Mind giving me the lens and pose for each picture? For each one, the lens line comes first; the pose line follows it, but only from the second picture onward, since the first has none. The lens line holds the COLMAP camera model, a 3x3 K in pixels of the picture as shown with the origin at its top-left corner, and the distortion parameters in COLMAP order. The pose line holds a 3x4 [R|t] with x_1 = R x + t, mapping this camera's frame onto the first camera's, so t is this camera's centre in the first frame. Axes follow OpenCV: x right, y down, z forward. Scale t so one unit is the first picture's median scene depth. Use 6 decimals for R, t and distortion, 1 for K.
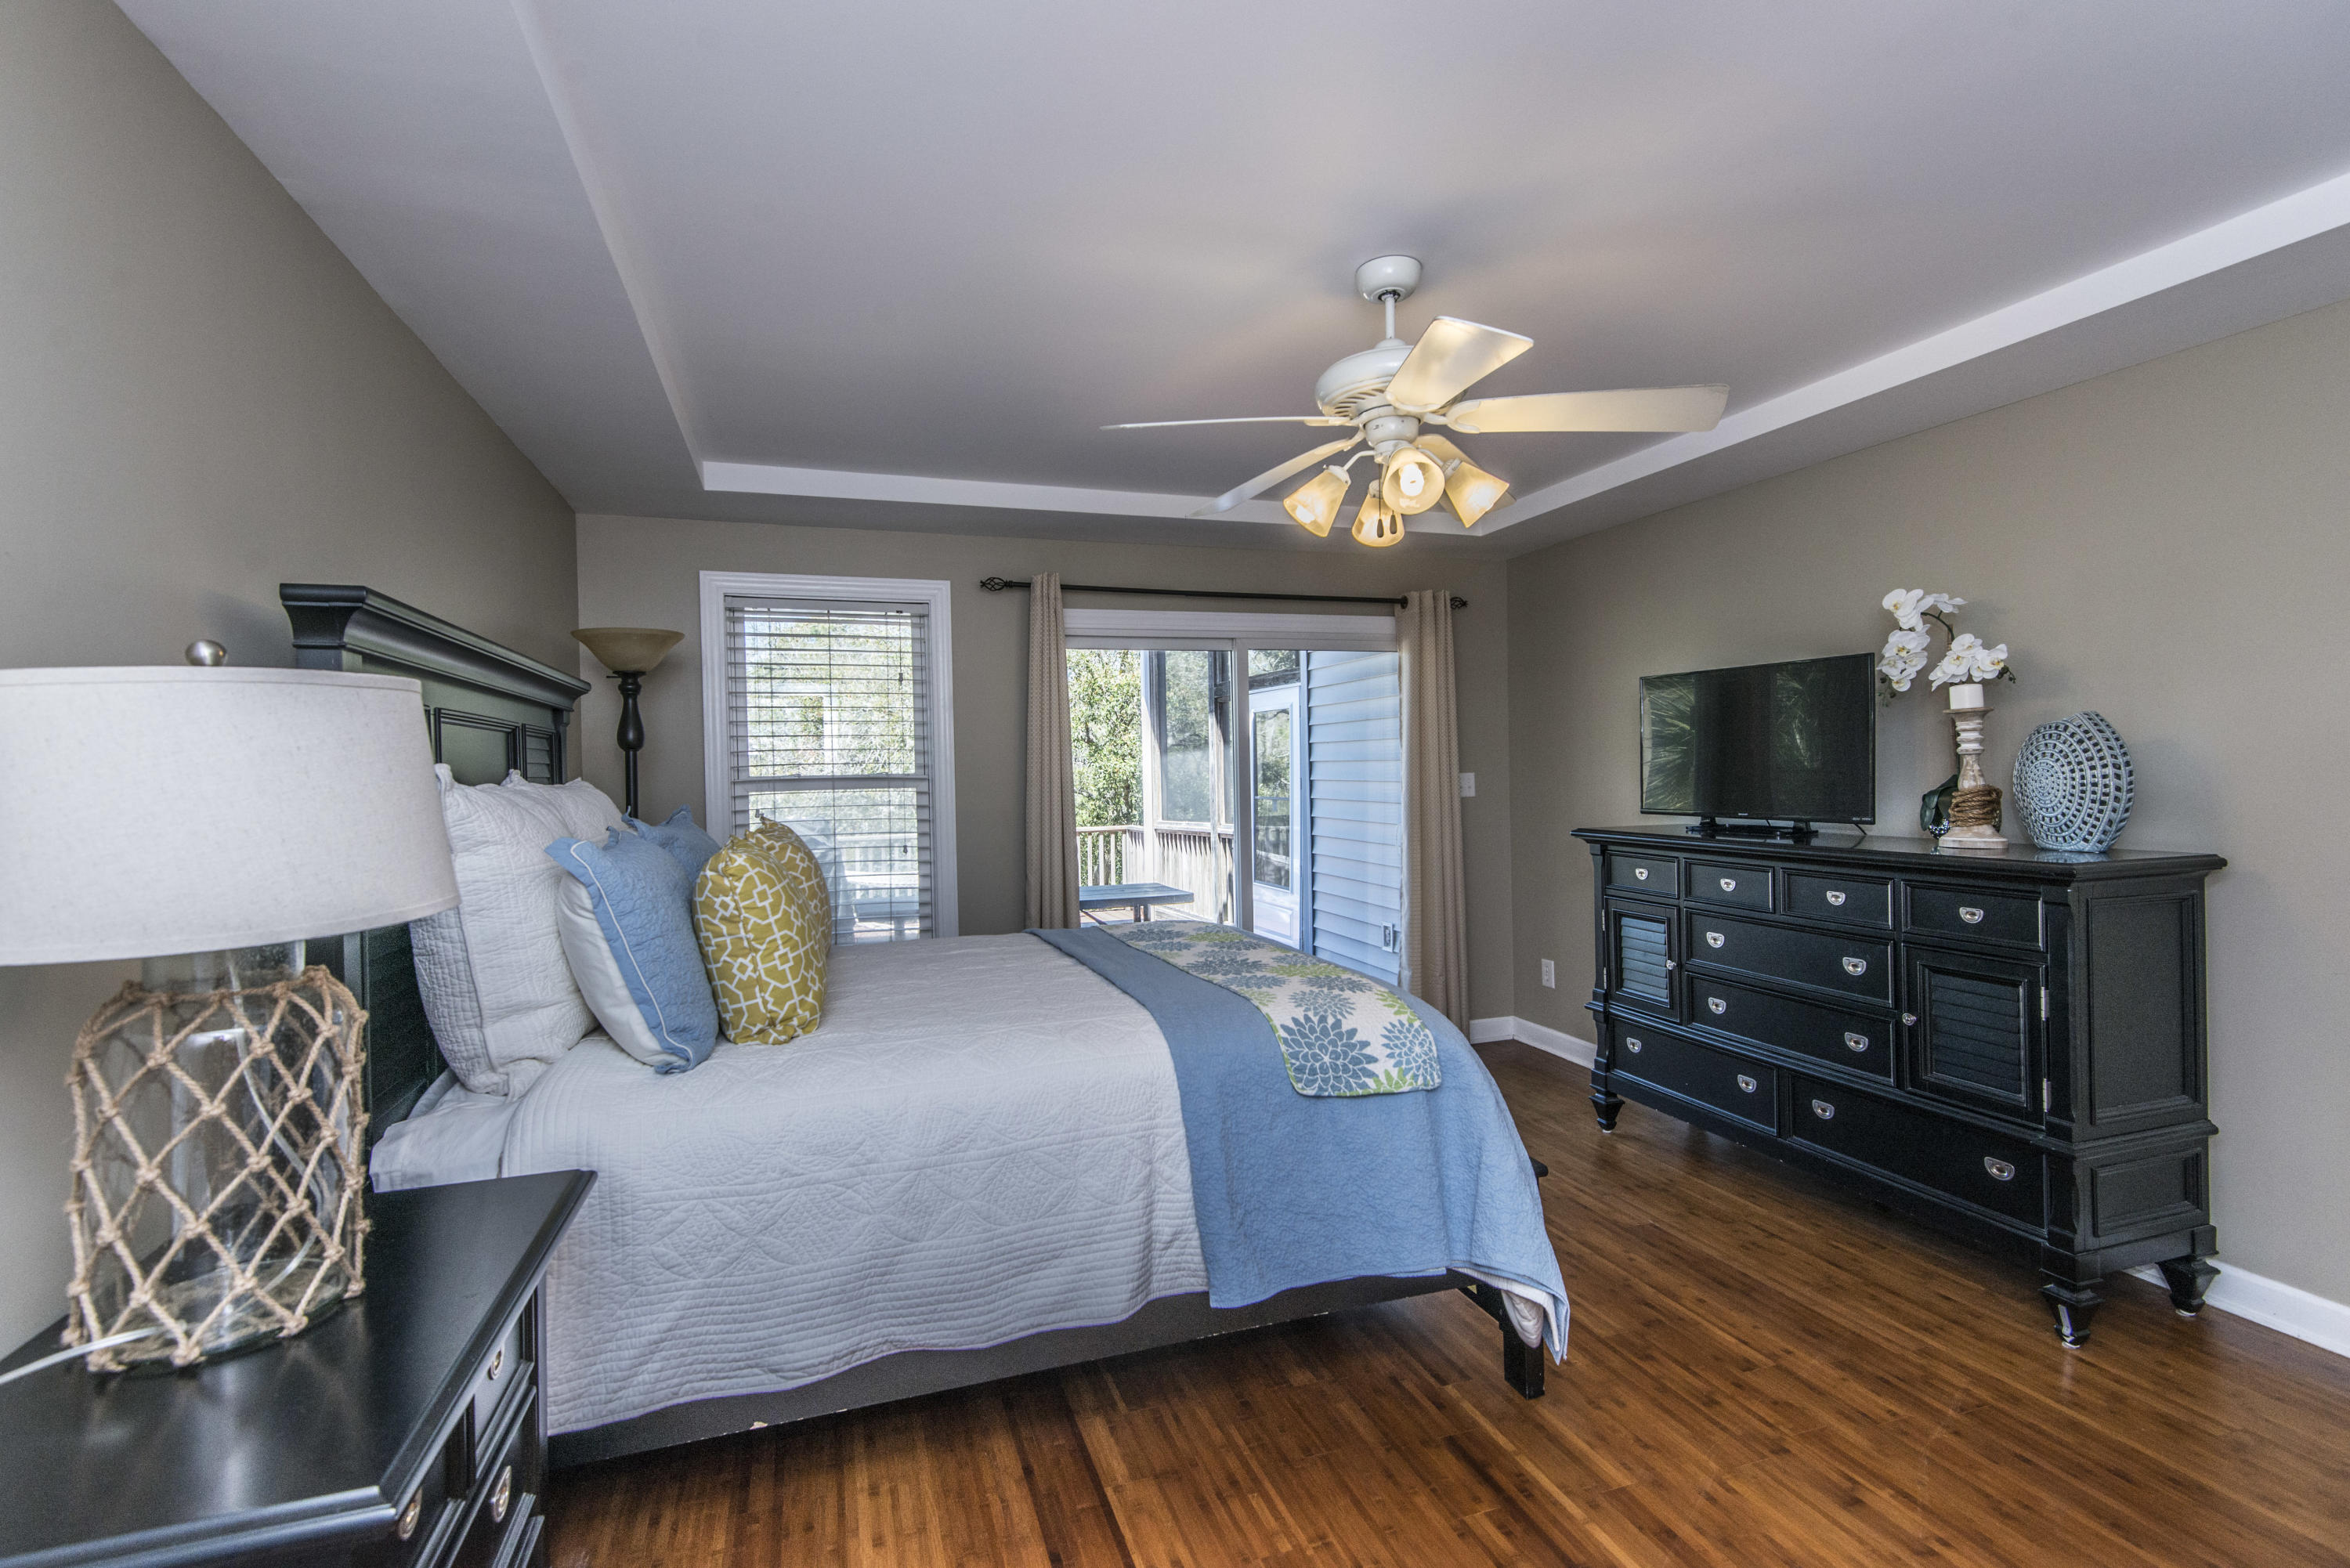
lens RADIAL K [[1064.8, 0, 1171.8], [0, 1064.8, 775.2], [0, 0, 1]] dist [0.019908, -0.011467]
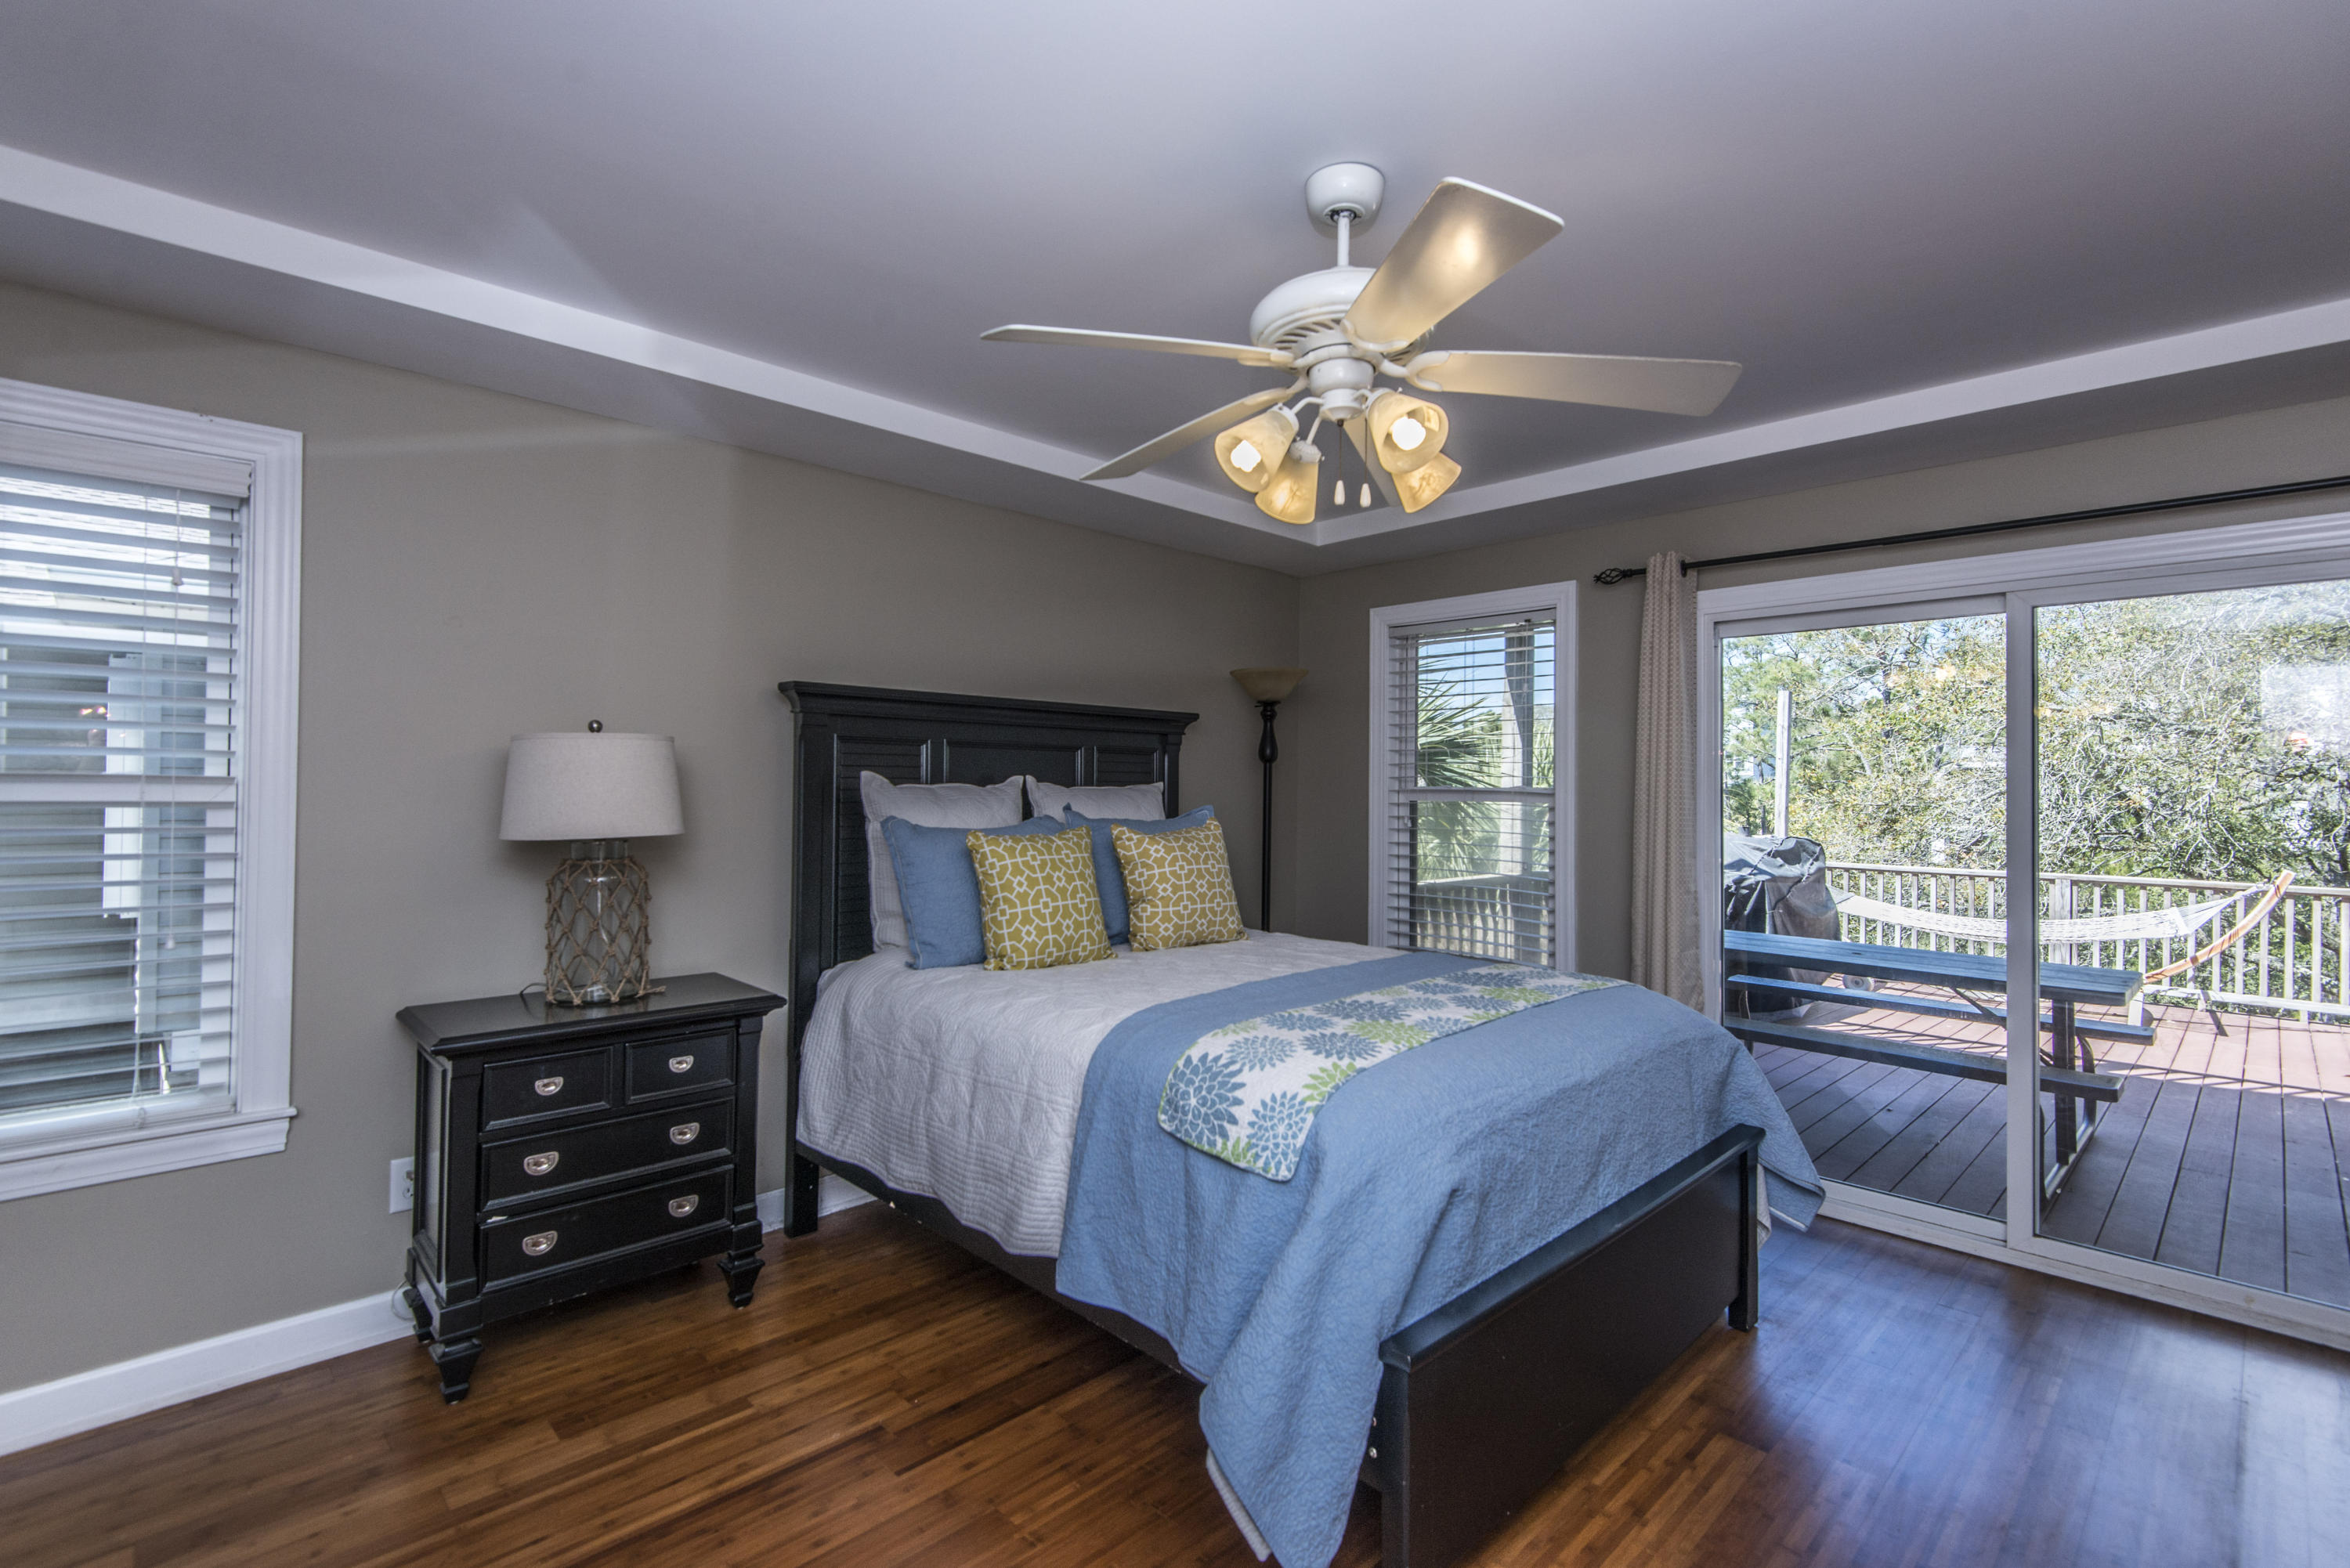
lens RADIAL K [[1064.8, 0, 1171.6], [0, 1064.8, 779.6], [0, 0, 1]] dist [0.019908, -0.011467]
pose [[0.431734, 0.017232, -0.901836, 0.937719], [-0.020477, 0.999747, 0.009300, -0.021055], [0.901769, 0.014451, 0.431978, 0.560521]]
